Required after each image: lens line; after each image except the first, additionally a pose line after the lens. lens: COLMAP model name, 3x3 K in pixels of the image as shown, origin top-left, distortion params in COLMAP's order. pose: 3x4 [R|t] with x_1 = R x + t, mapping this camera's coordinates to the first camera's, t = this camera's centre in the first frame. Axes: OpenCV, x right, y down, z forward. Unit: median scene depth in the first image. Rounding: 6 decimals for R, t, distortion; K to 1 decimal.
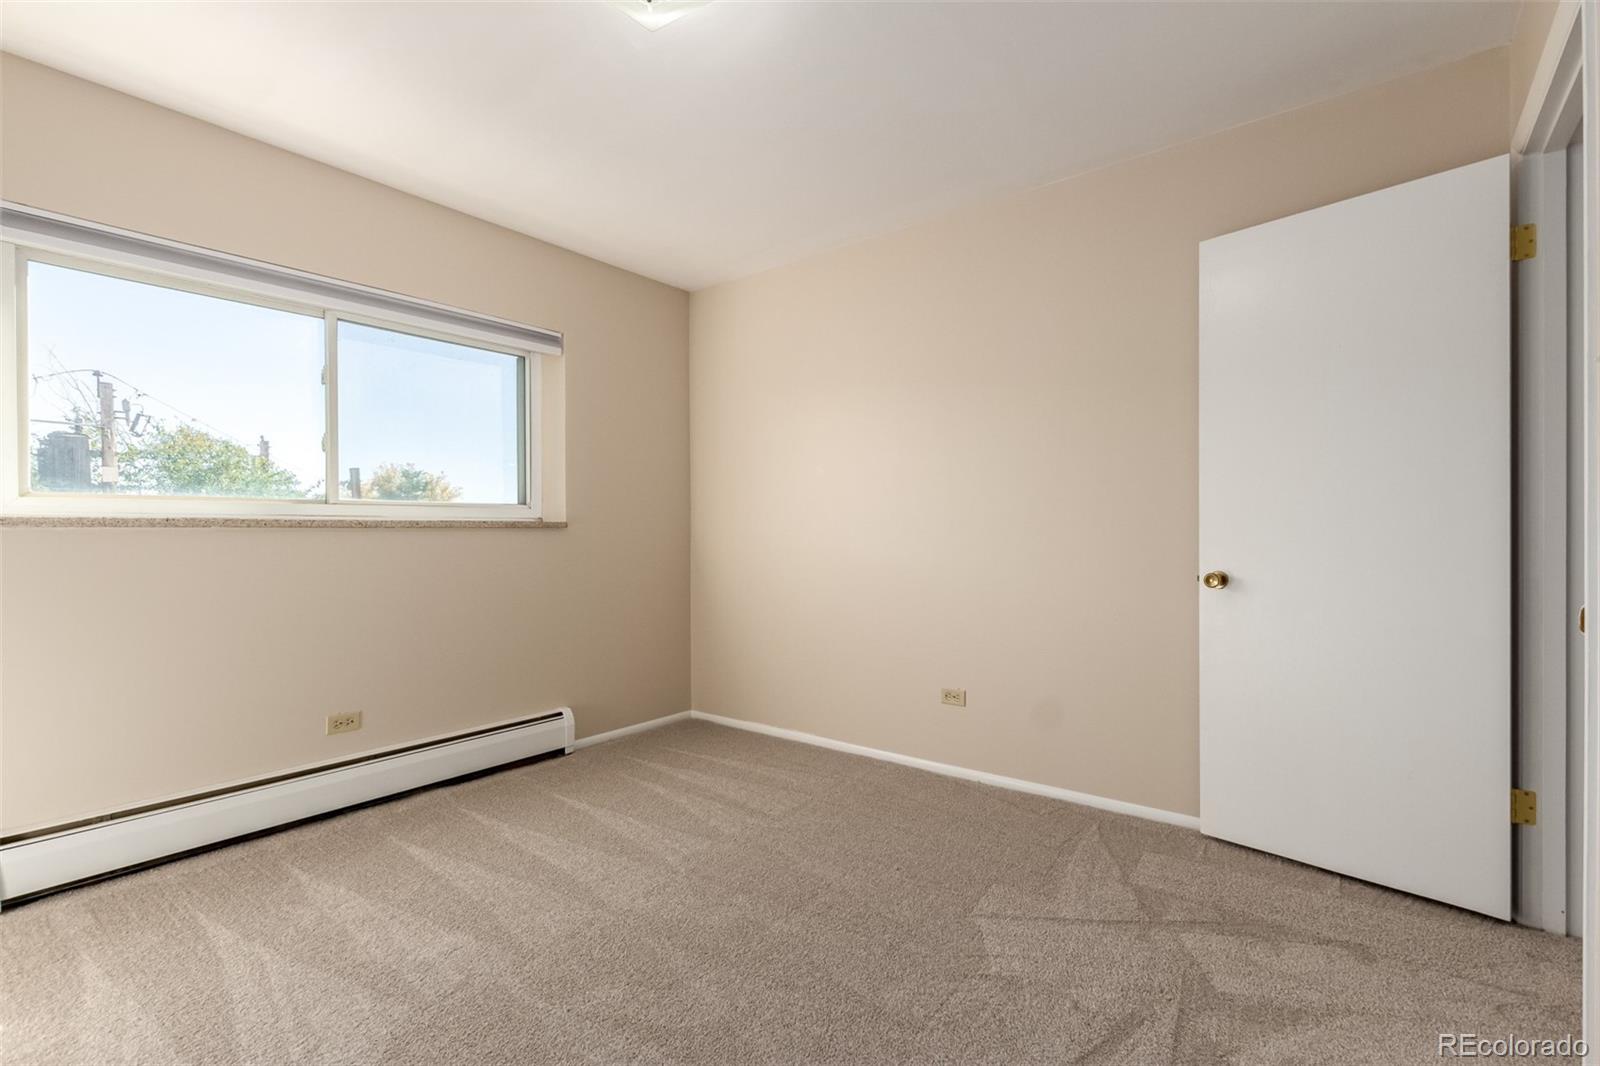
lens RADIAL K [[735.1, 0, 799.2], [0, 735.1, 538.8], [0, 0, 1]] dist [0.006870, -0.003527]
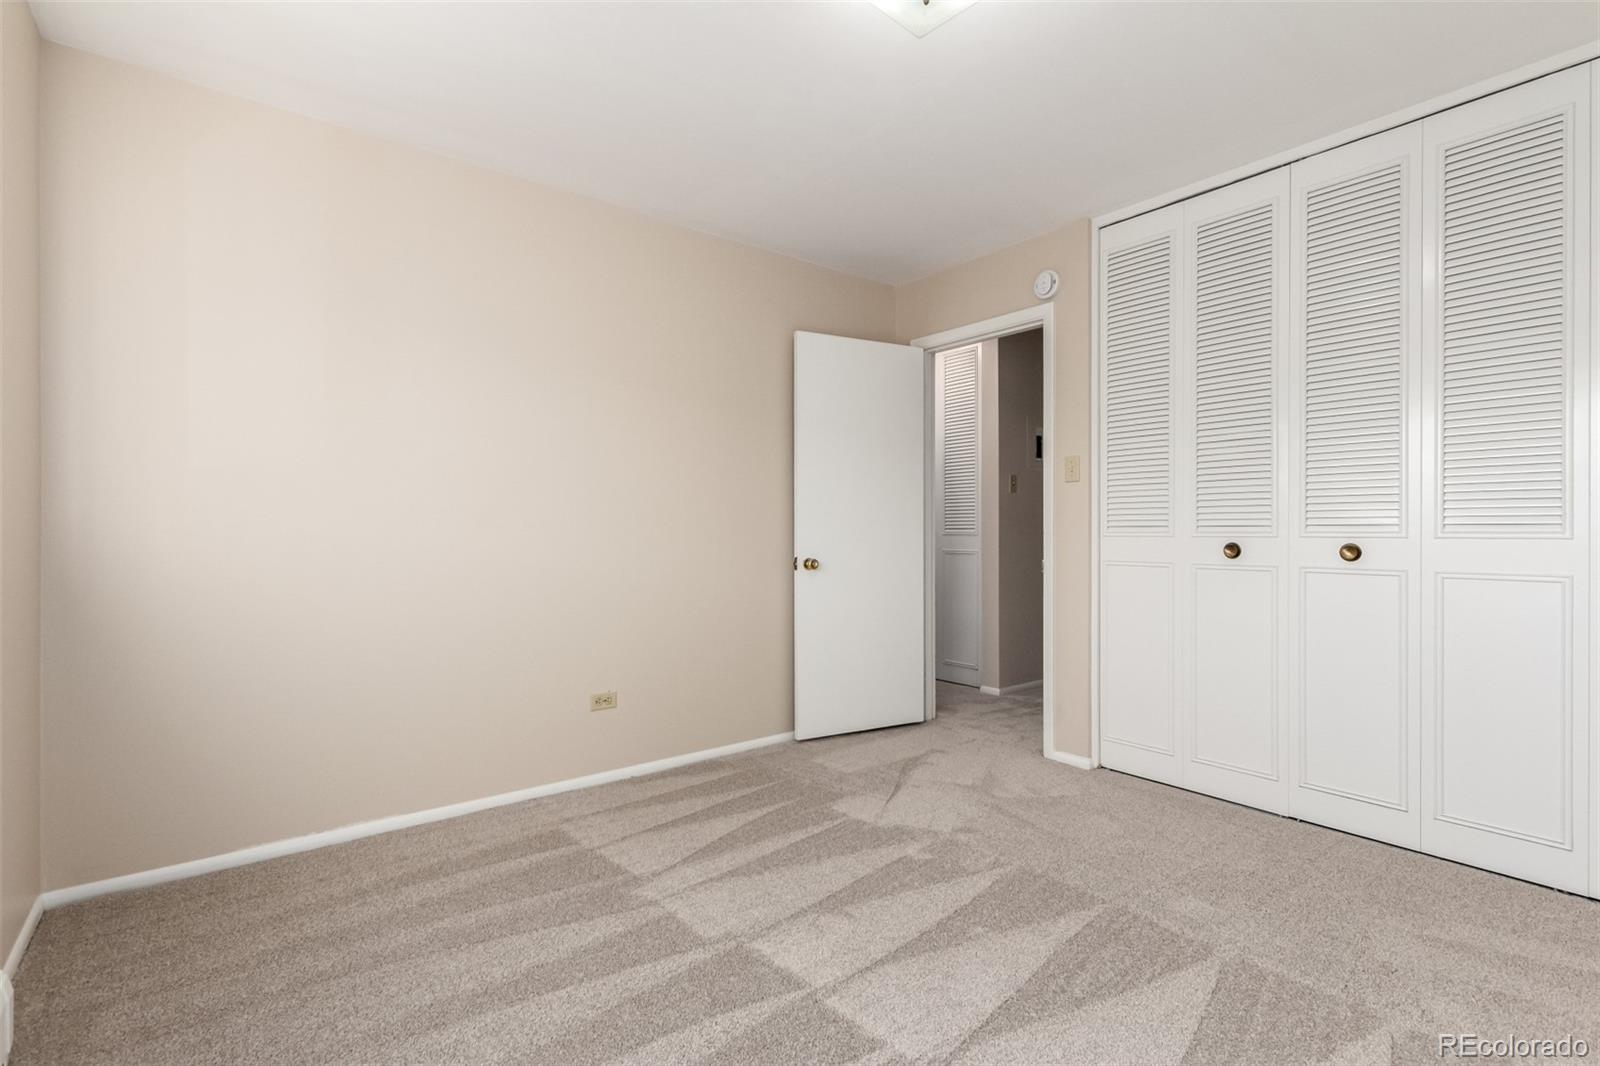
lens RADIAL K [[735.1, 0, 803.0], [0, 735.1, 534.0], [0, 0, 1]] dist [0.006870, -0.003527]
pose [[0.224681, 0.004407, 0.974422, -0.861676], [0.009734, 0.999930, -0.006767, 0.005865], [-0.974384, 0.011006, 0.224622, 0.668164]]
